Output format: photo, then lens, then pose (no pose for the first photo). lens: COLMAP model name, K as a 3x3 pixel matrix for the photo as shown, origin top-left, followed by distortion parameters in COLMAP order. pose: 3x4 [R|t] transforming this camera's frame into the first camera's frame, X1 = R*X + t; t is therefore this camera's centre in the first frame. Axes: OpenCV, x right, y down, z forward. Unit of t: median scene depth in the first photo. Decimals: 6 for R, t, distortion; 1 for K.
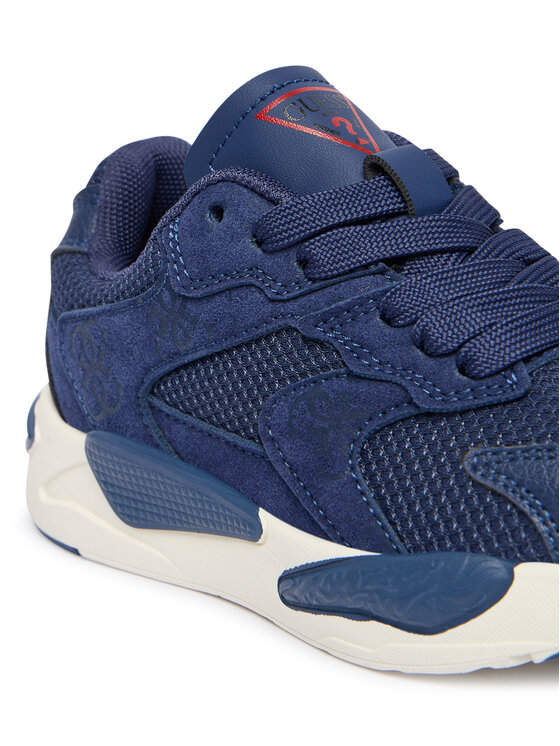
lens RADIAL K [[1321.5, 0, 280.0], [0, 1321.5, 373.0], [0, 0, 1]] dist [-0.031306, -0.098070]
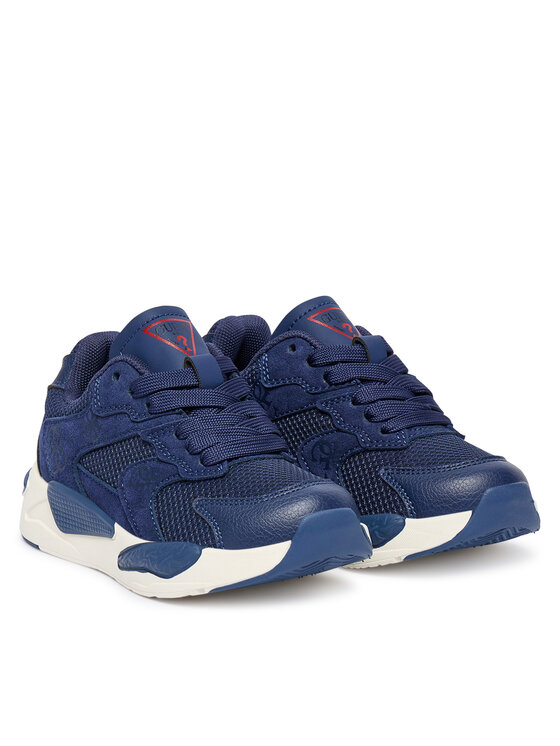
lens RADIAL K [[2197.0, 0, 280.0], [0, 2197.0, 373.0], [0, 0, 1]] dist [-1.036216, 19.343569]
pose [[0.977345, 0.113492, -0.178652, 0.809490], [-0.132546, 0.986263, -0.098575, 0.174002], [0.165010, 0.120022, 0.978962, -2.277837]]
